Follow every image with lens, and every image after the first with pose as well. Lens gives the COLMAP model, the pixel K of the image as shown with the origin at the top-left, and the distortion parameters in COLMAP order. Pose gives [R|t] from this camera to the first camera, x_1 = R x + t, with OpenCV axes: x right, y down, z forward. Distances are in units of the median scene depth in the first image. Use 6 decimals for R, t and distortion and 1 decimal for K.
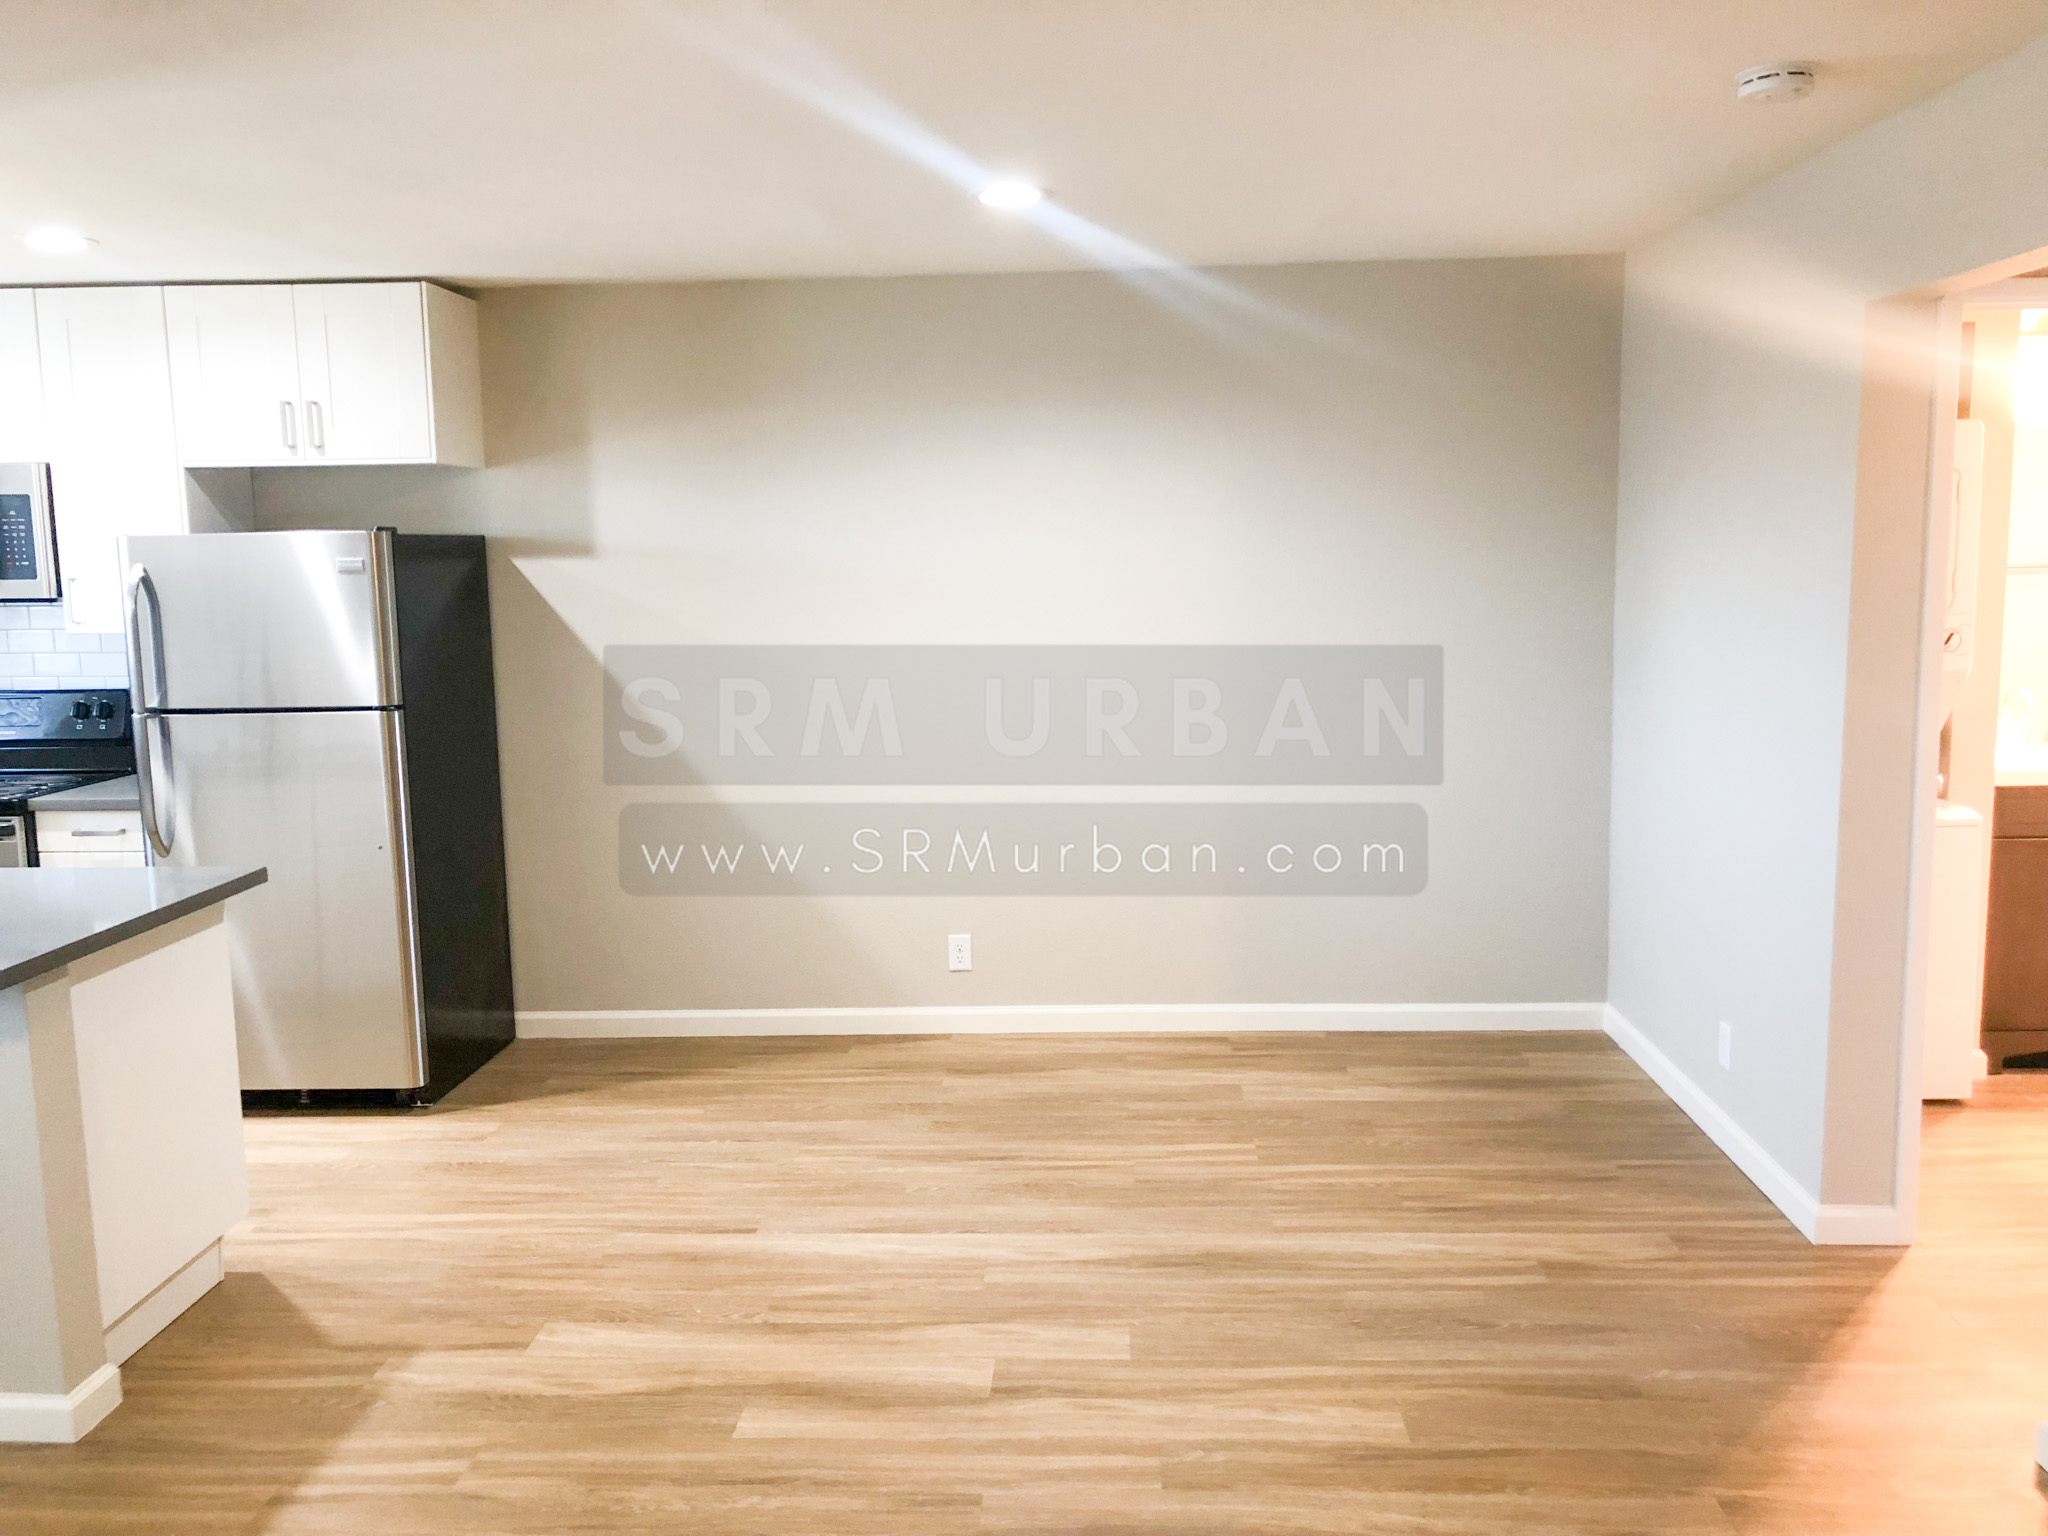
lens RADIAL K [[1659.5, 0, 1069.2], [0, 1659.5, 759.2], [0, 0, 1]] dist [0.034627, -0.033178]
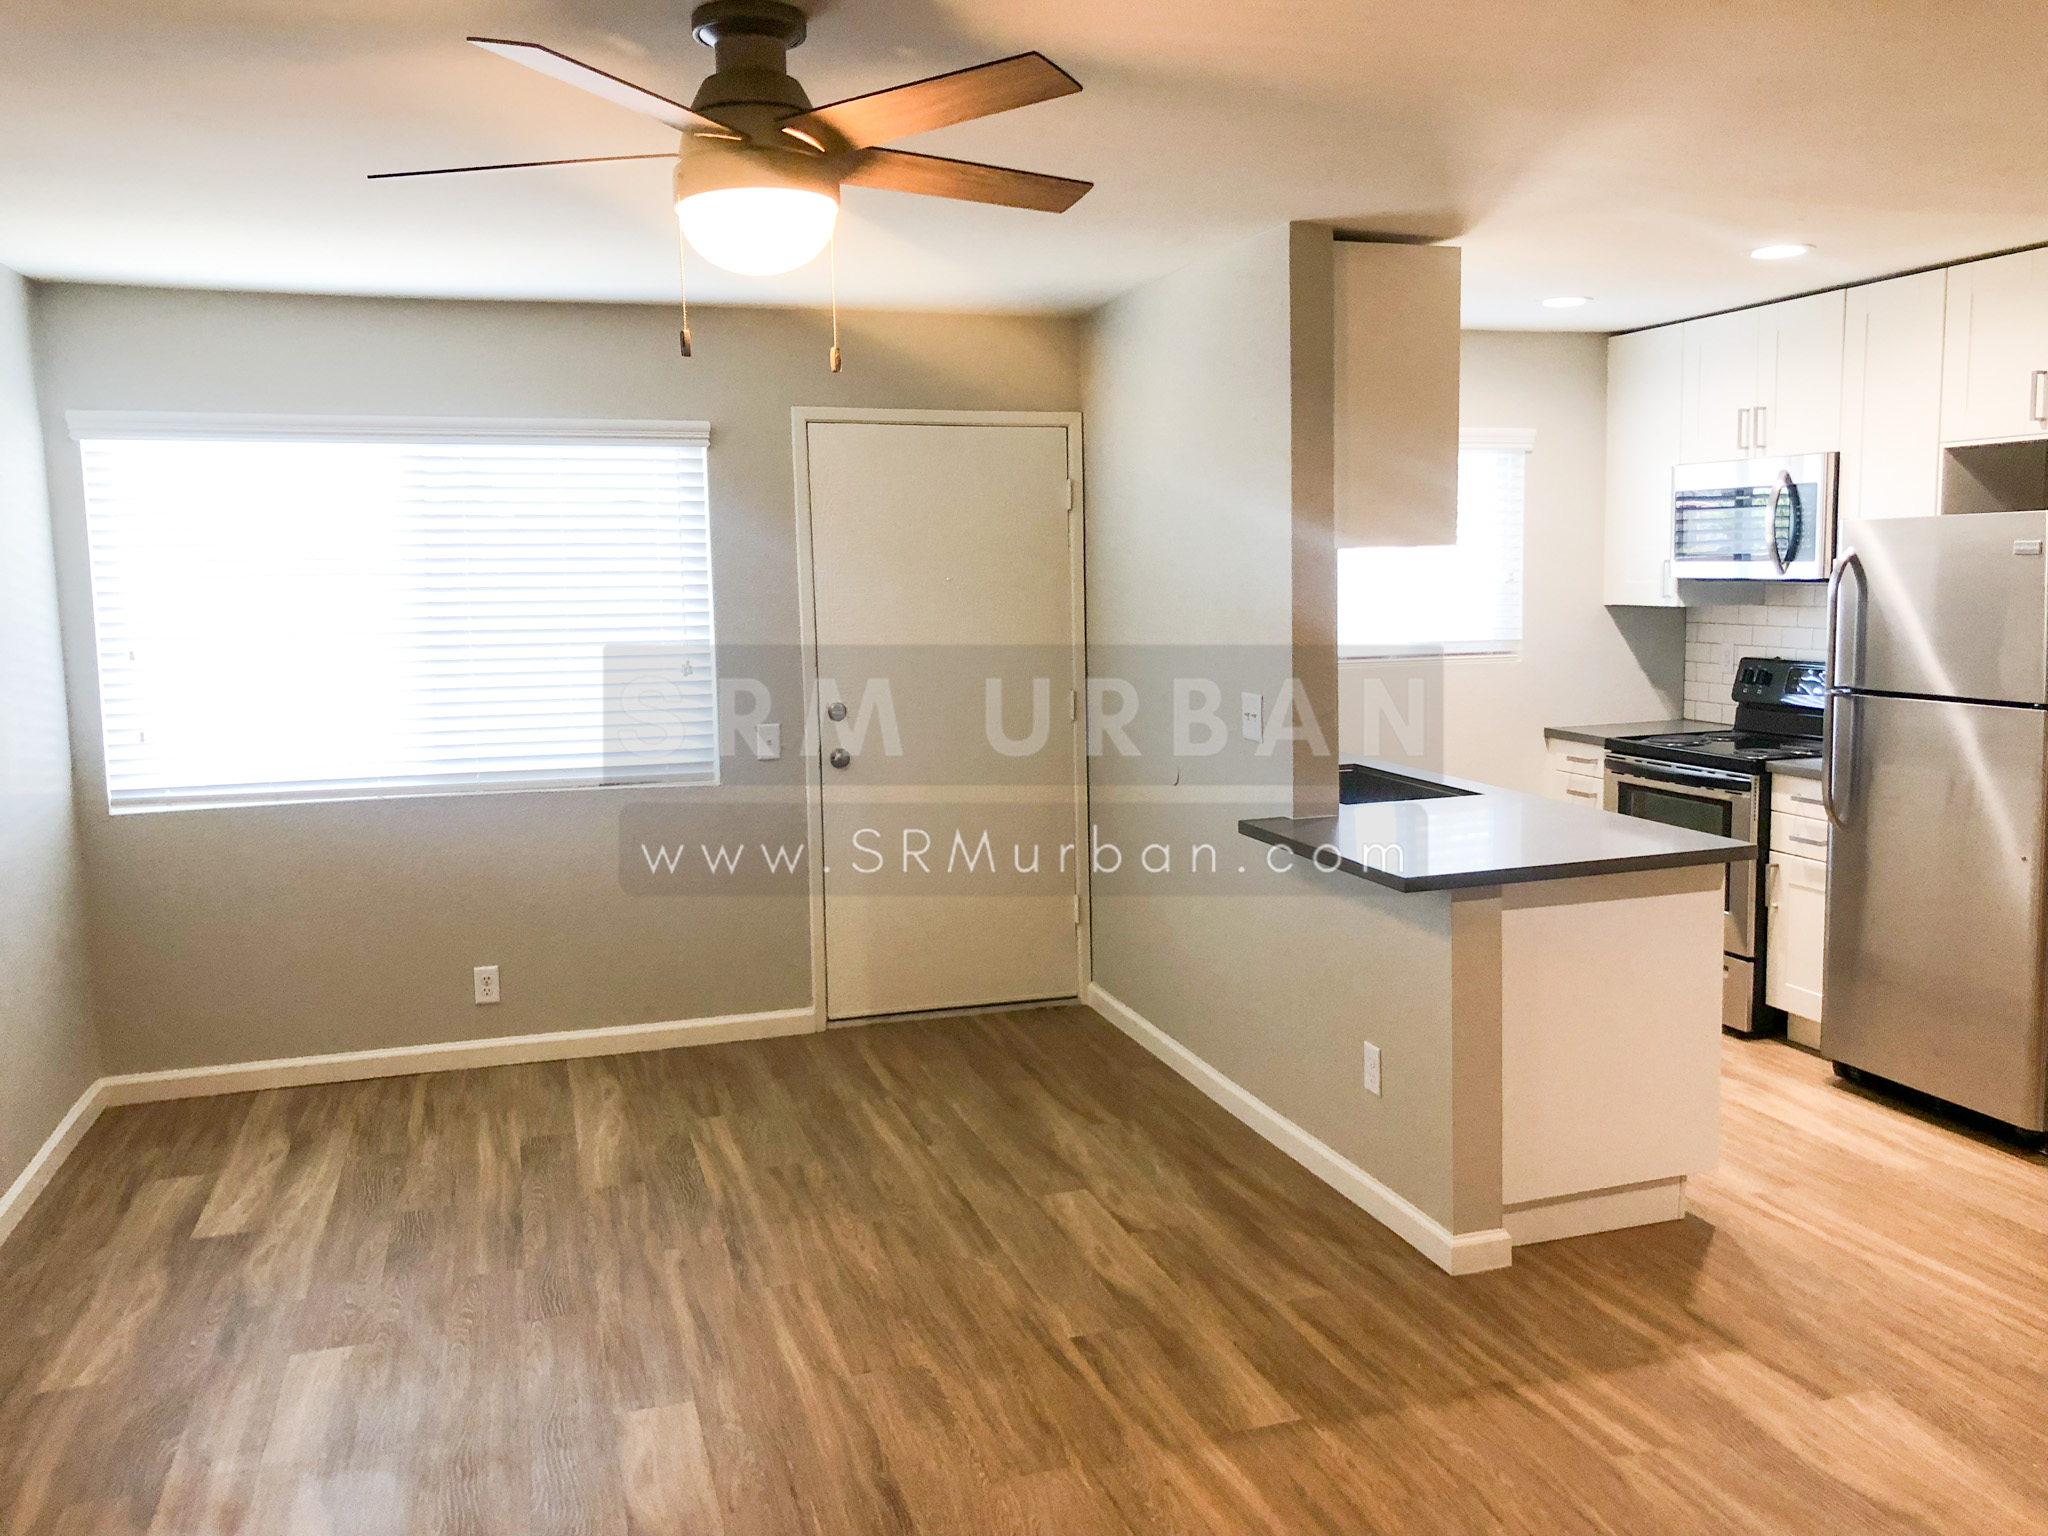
lens RADIAL K [[1693.5, 0, 1035.2], [0, 1693.5, 748.4], [0, 0, 1]] dist [-0.003349, 0.045372]
pose [[0.331665, 0.111805, -0.936749, 0.280950], [-0.104693, 0.991181, 0.081234, -0.026731], [0.937570, 0.071129, 0.340445, 0.182526]]
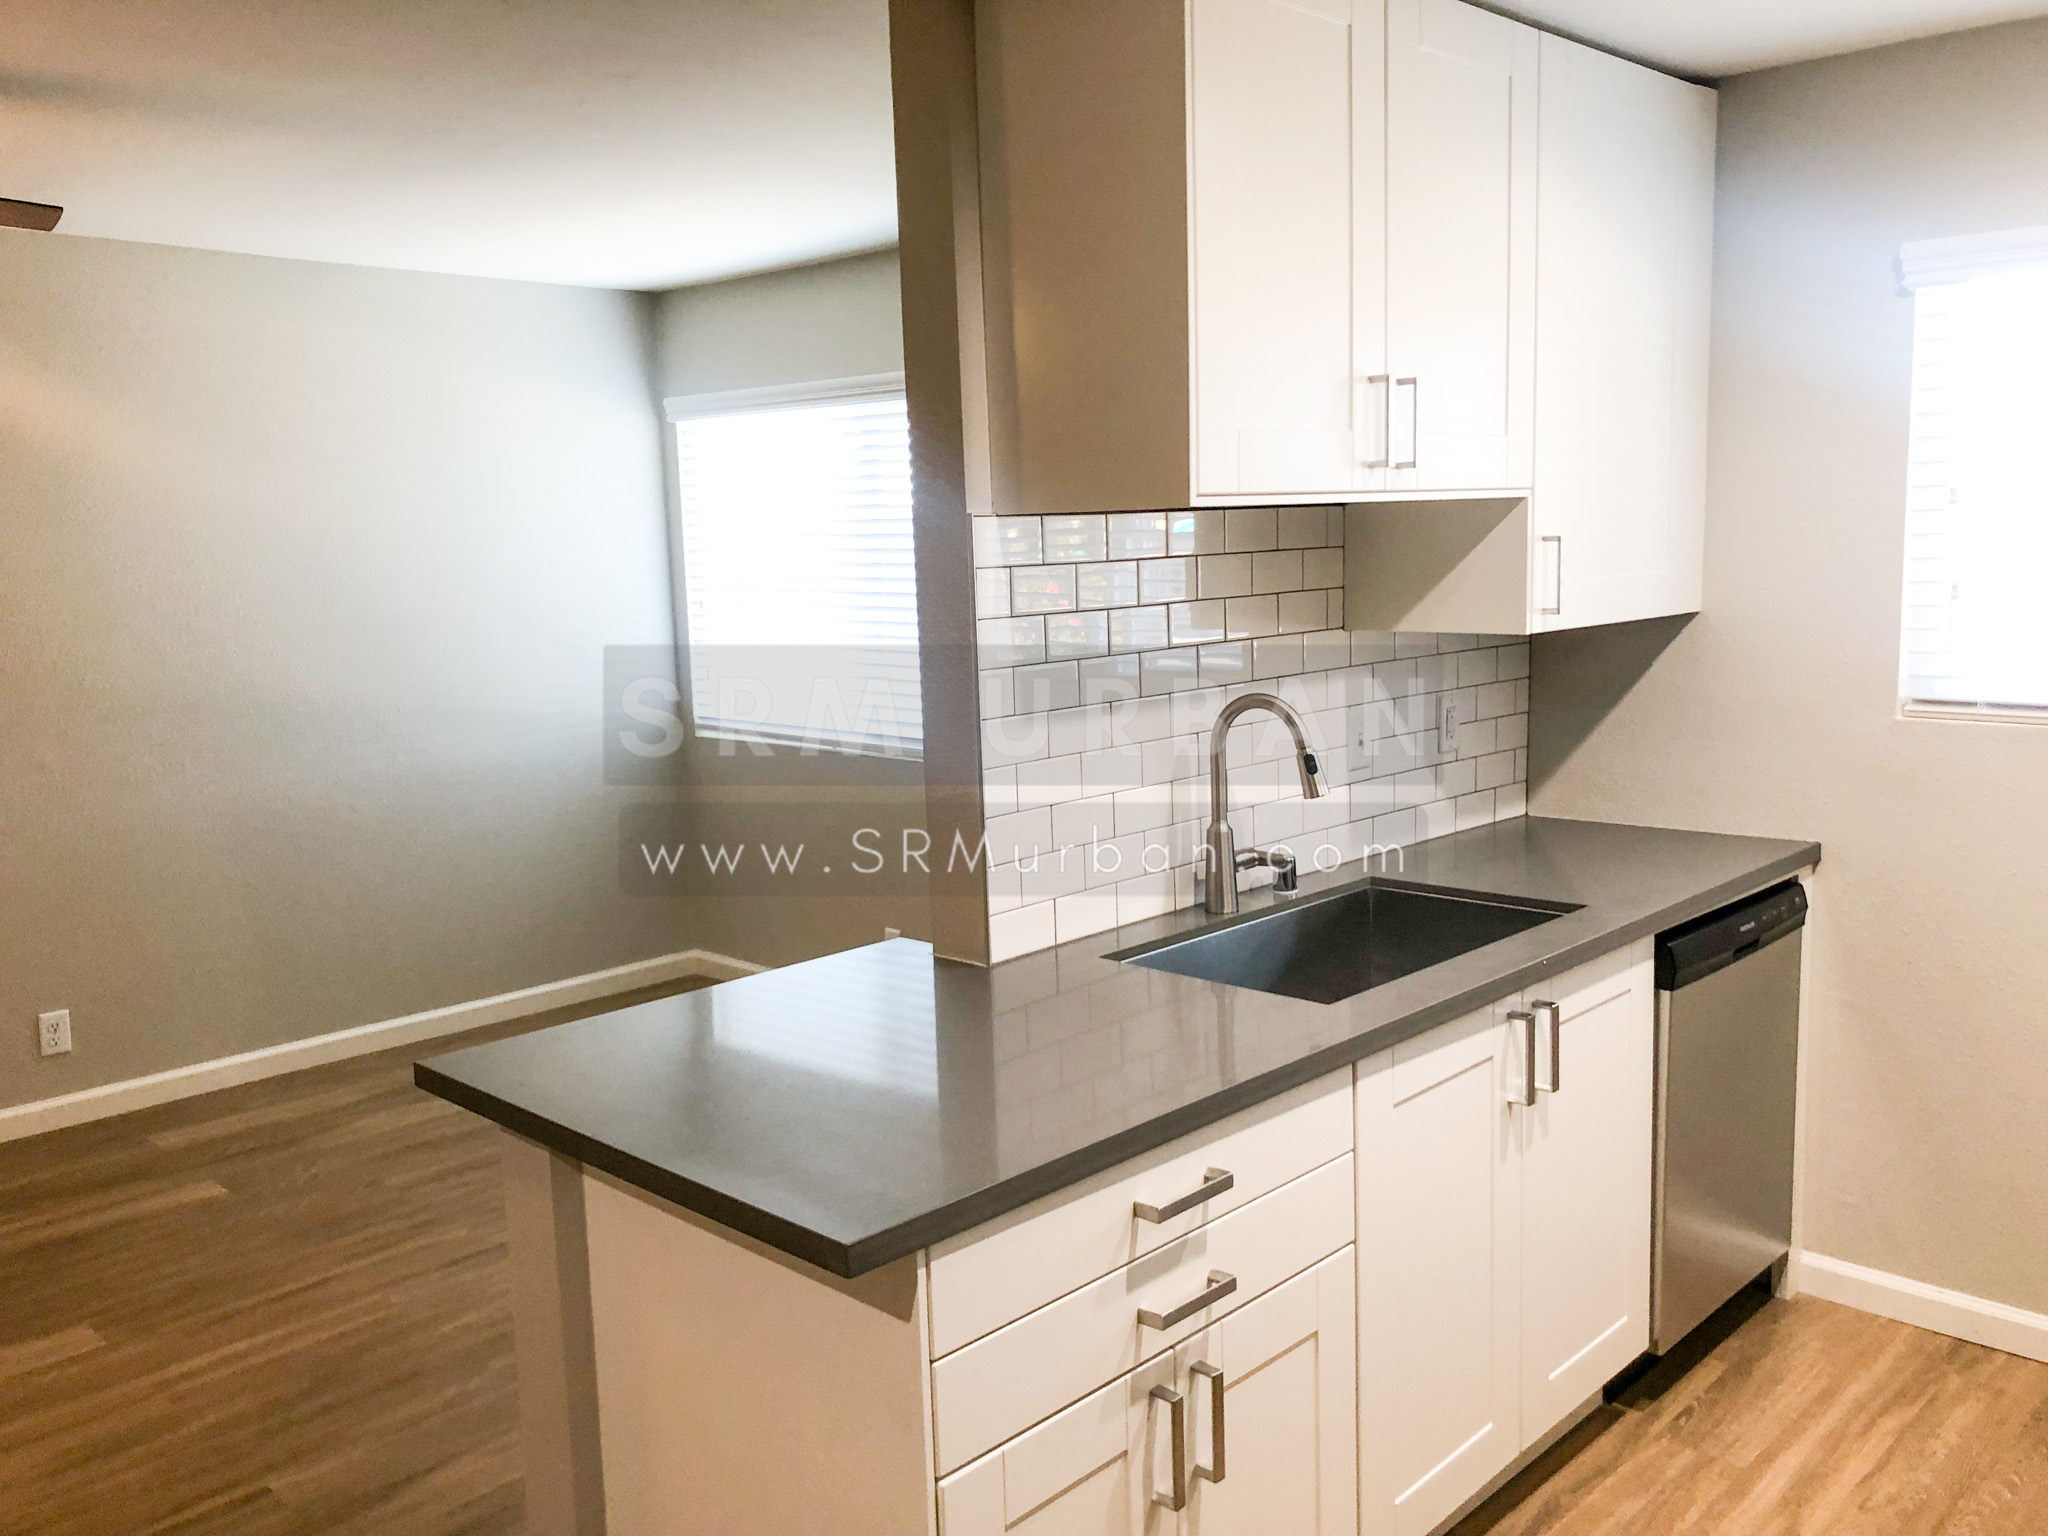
lens RADIAL K [[1690.6, 0, 1007.4], [0, 1690.6, 751.2], [0, 0, 1]] dist [-0.028880, 0.061827]
pose [[-0.685022, 0.128602, -0.717082, -0.179364], [-0.052435, 0.973040, 0.224596, -0.129403], [0.726633, 0.191454, -0.659811, 1.060333]]
